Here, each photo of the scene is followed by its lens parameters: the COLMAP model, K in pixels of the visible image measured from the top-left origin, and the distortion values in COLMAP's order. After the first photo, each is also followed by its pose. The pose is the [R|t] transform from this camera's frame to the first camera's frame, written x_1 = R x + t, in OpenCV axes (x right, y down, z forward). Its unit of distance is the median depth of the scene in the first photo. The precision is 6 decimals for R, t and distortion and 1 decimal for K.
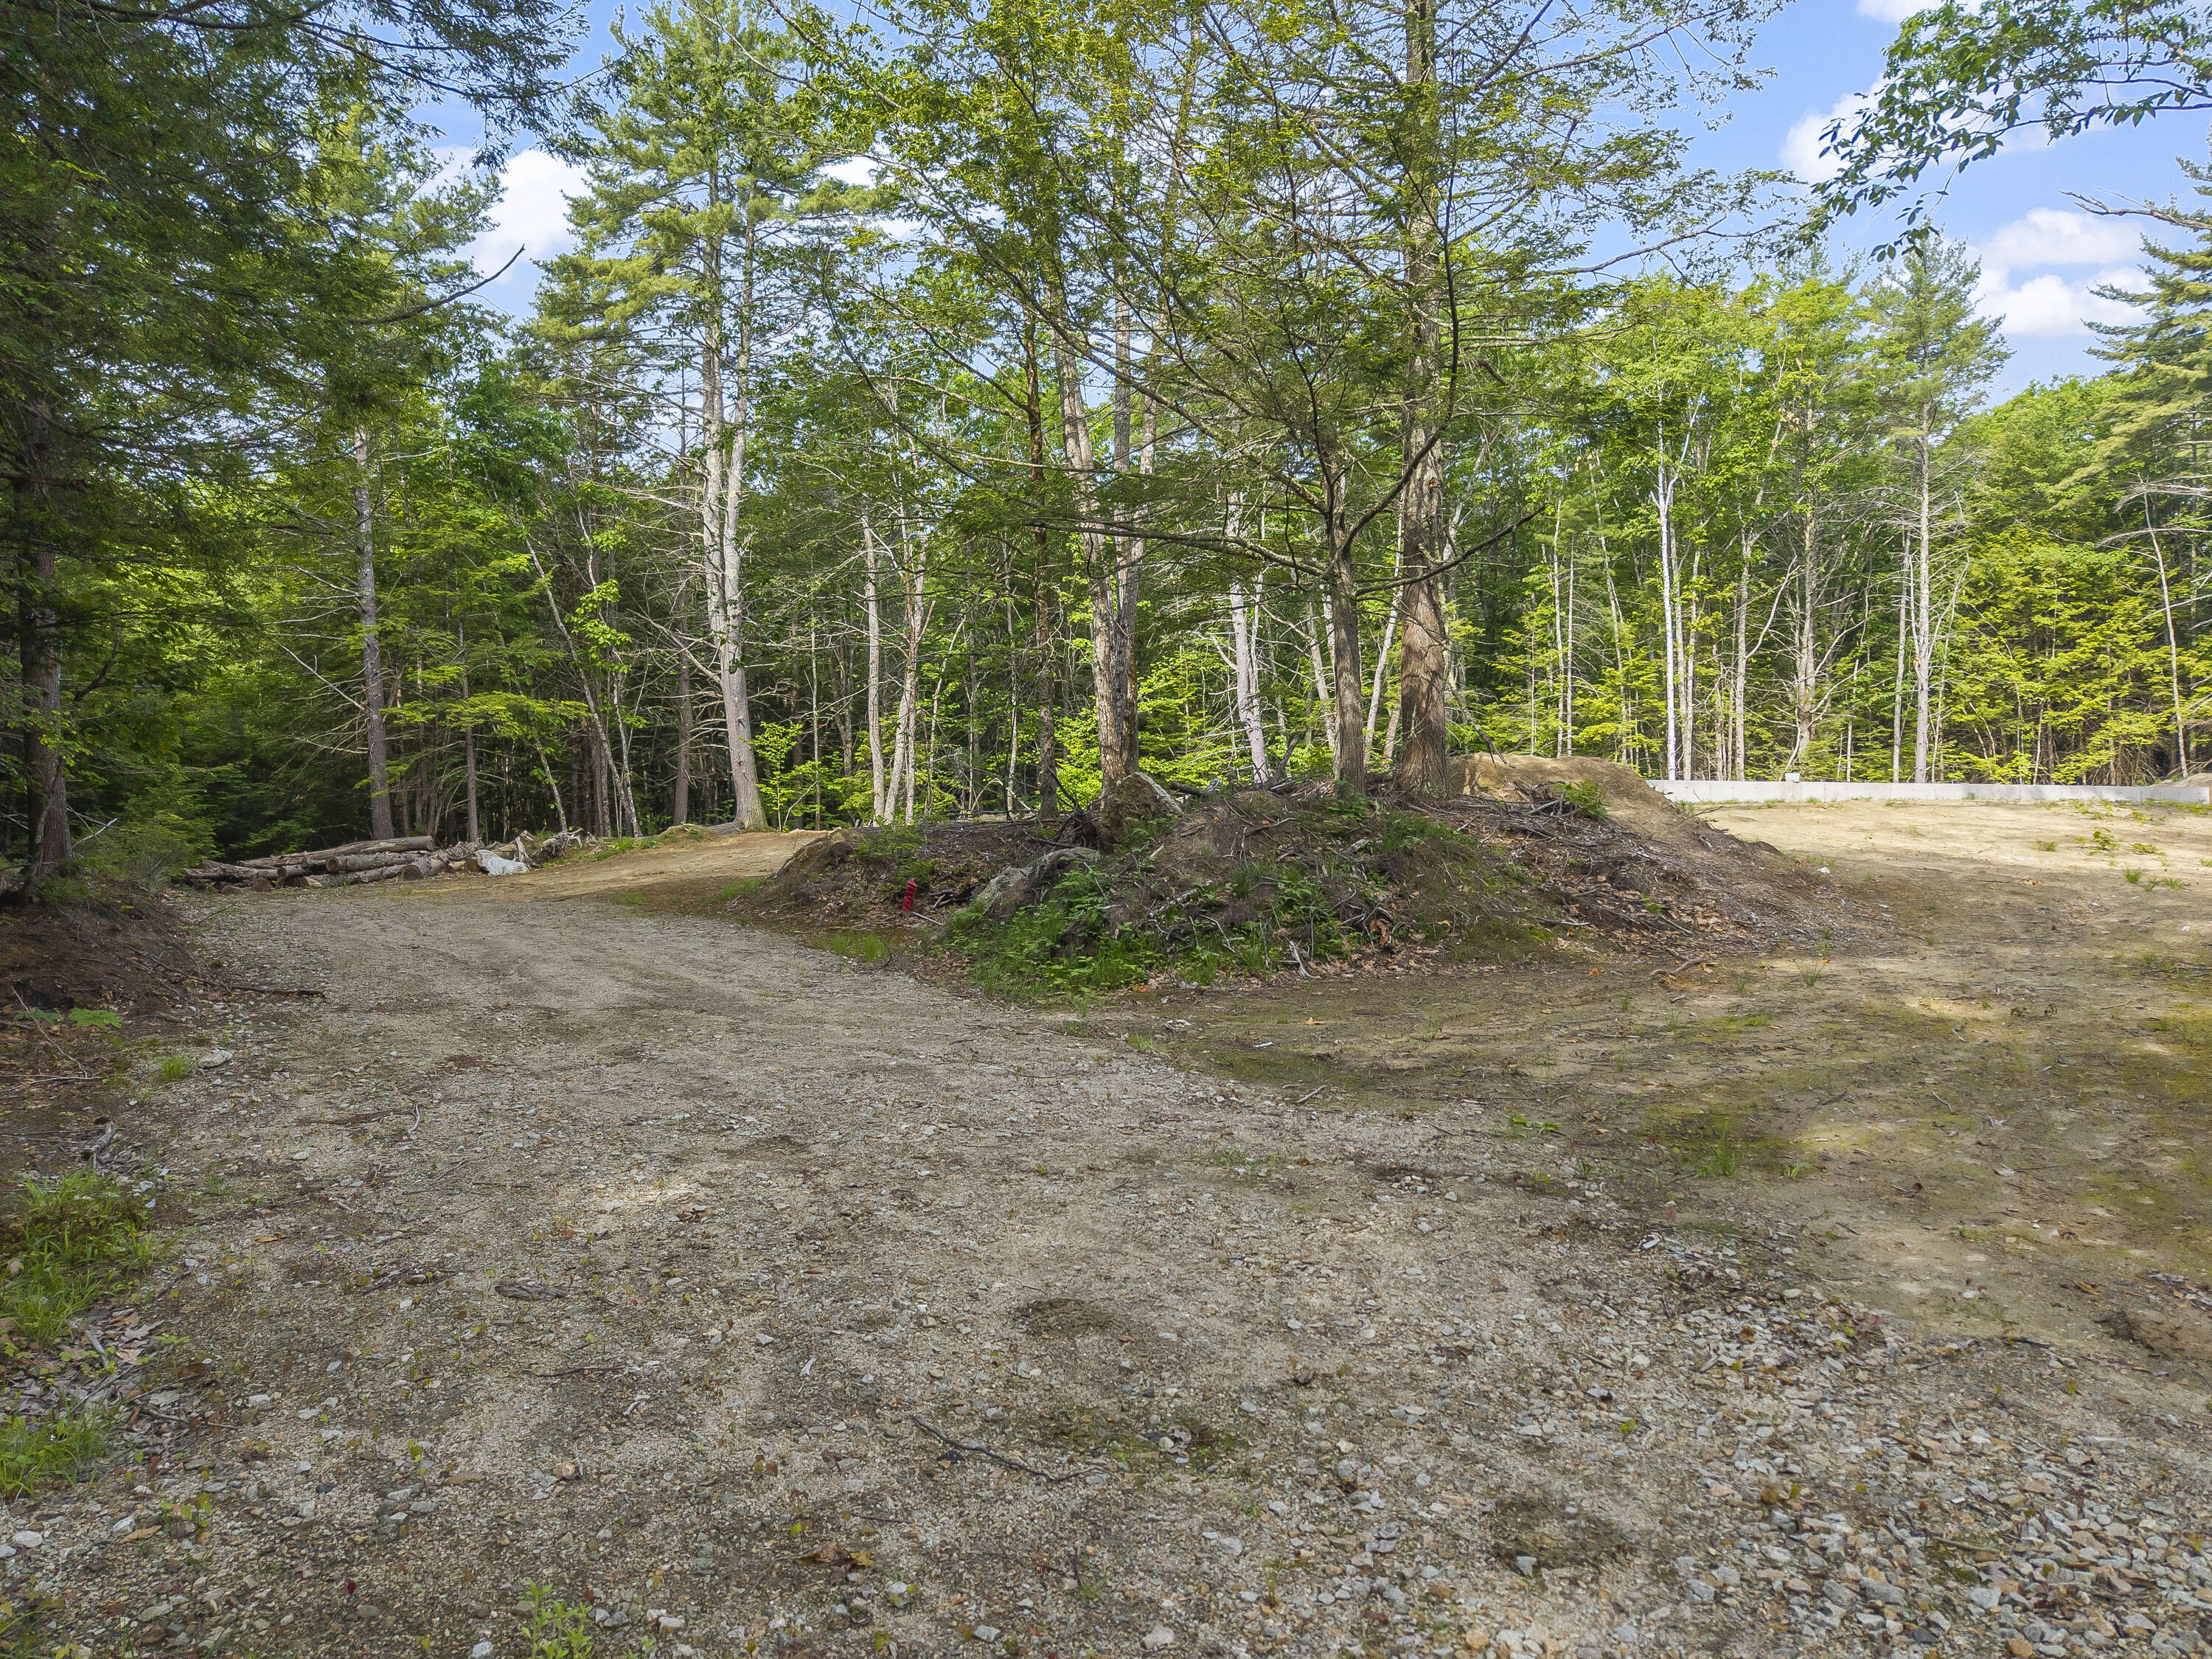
lens RADIAL K [[1530.3, 0, 1096.7], [0, 1530.3, 828.7], [0, 0, 1]] dist [0.059002, -0.079088]
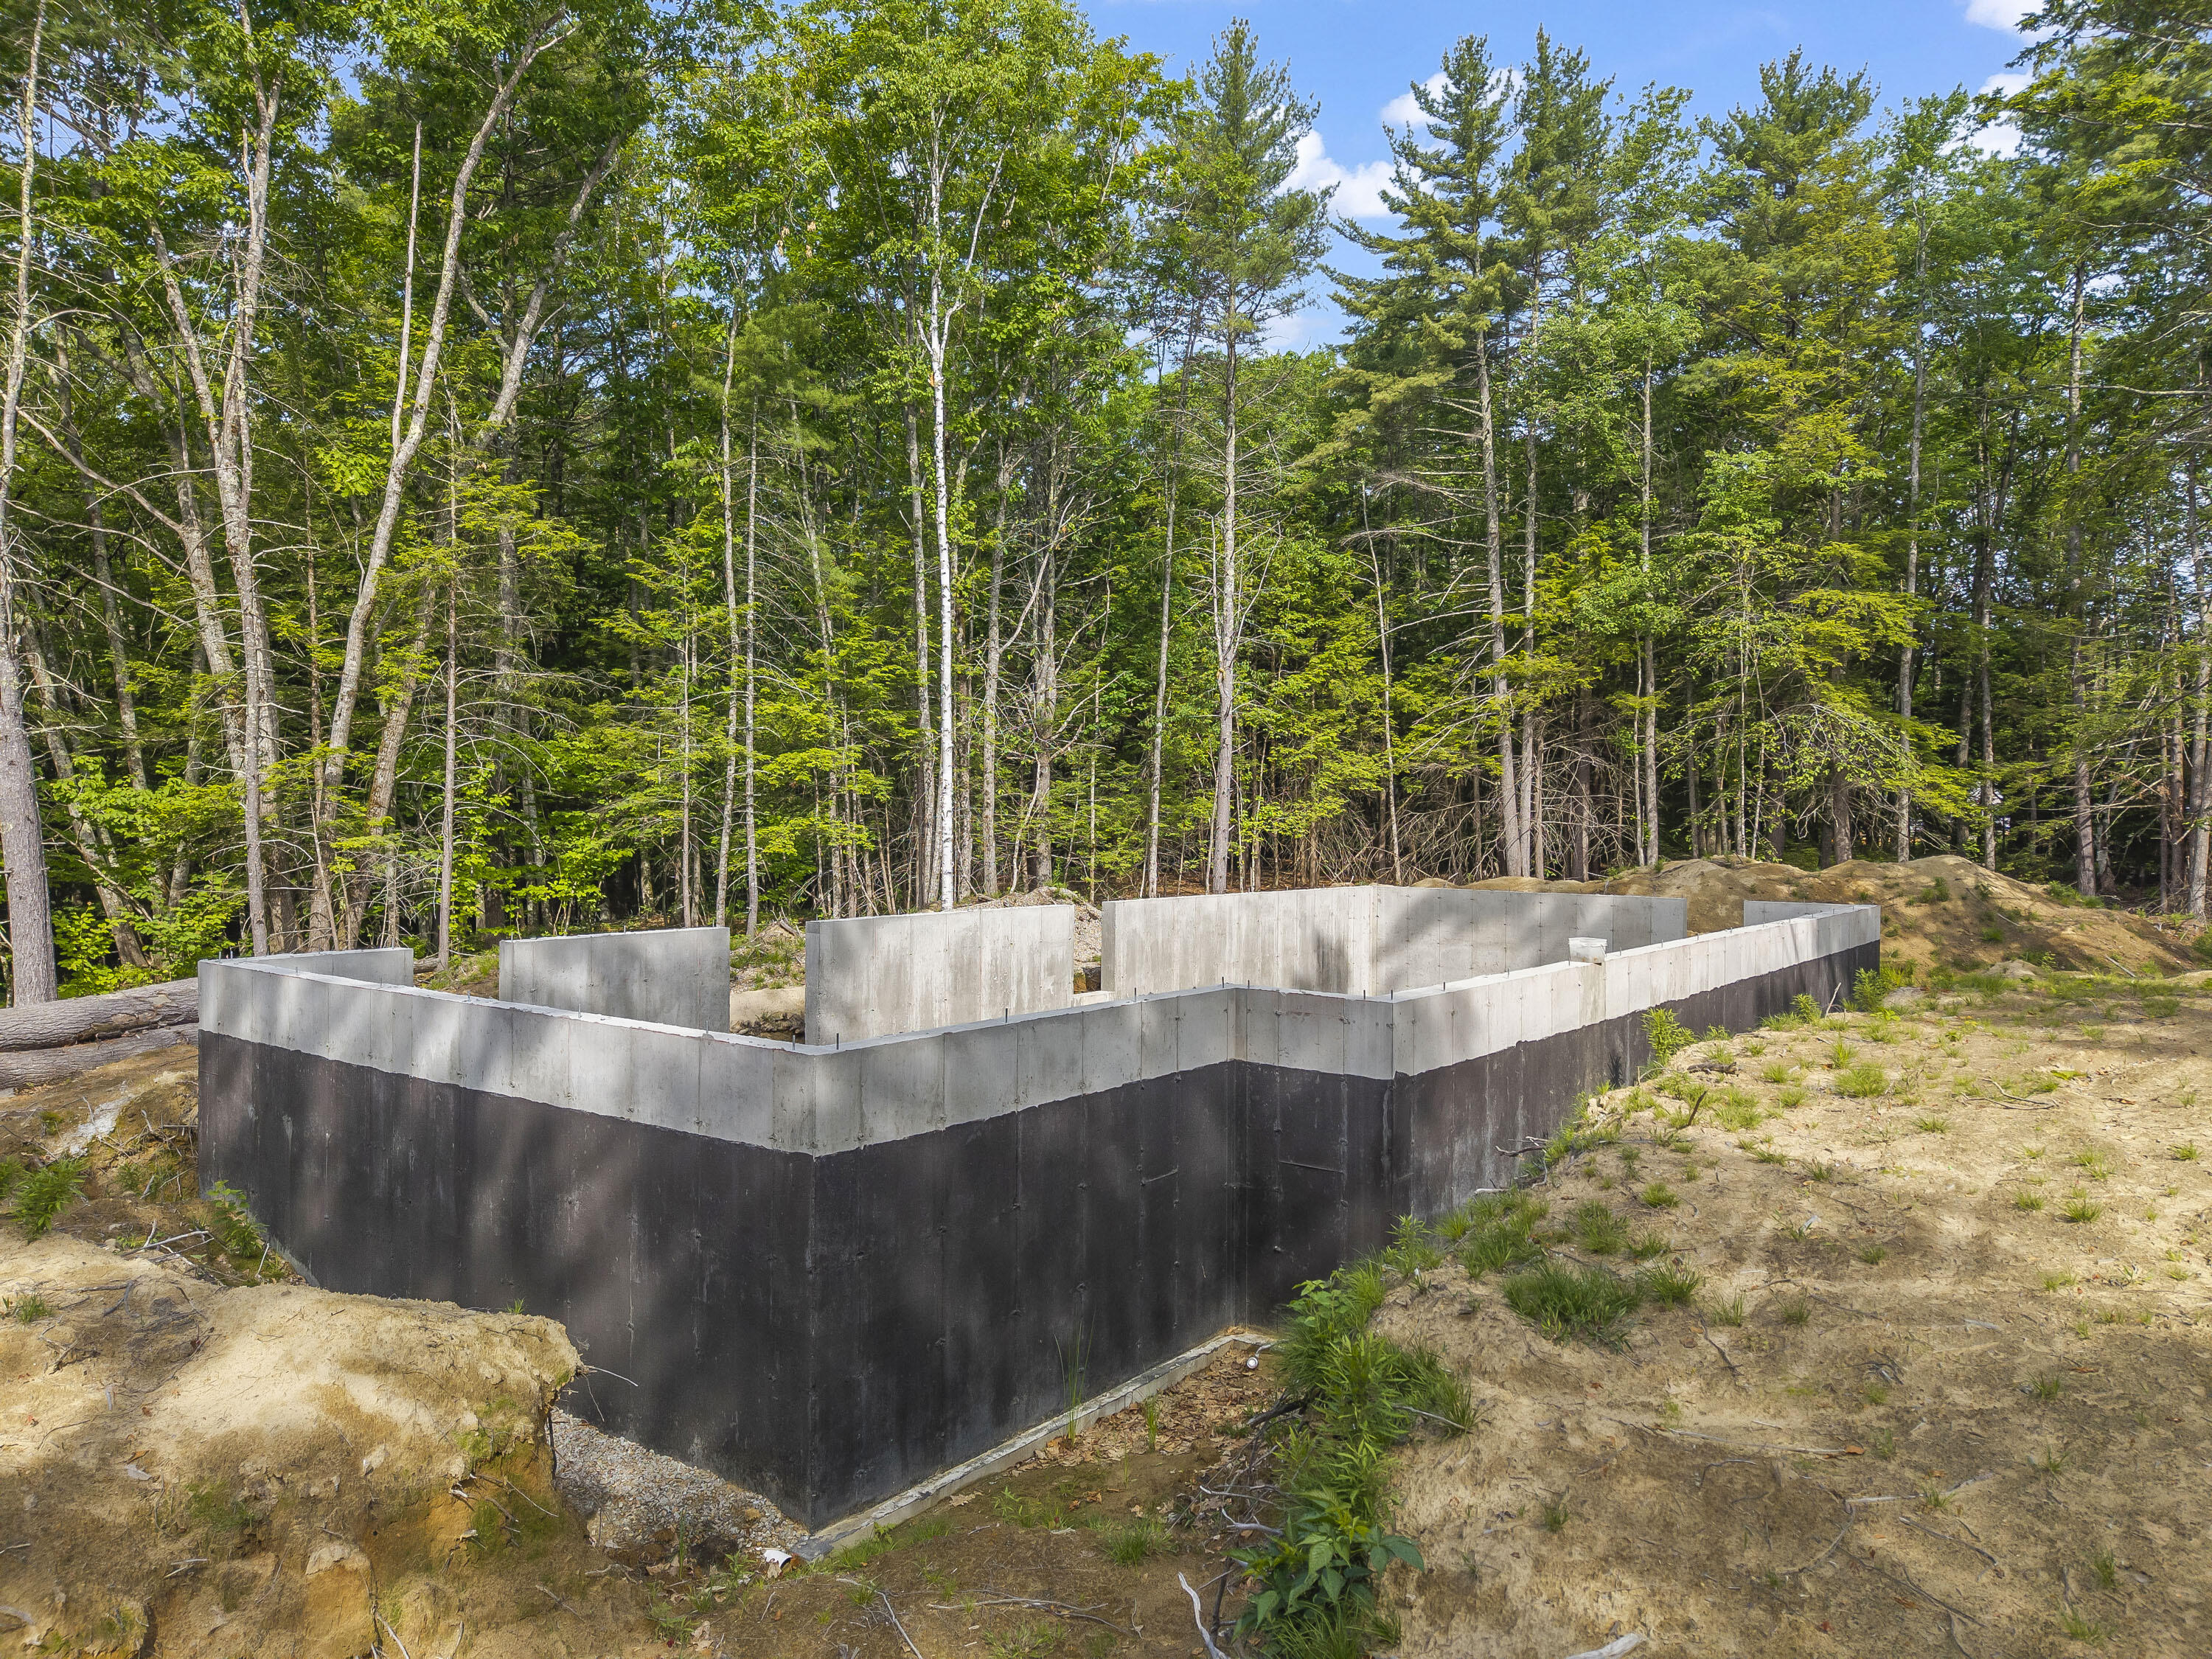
lens RADIAL K [[1530.3, 0, 1096.7], [0, 1530.3, 828.7], [0, 0, 1]] dist [0.059002, -0.079088]
pose [[0.810337, 0.002692, 0.585958, 0.092277], [-0.003869, 0.999992, 0.000756, -0.040780], [-0.585951, -0.002880, 0.810341, 0.496094]]
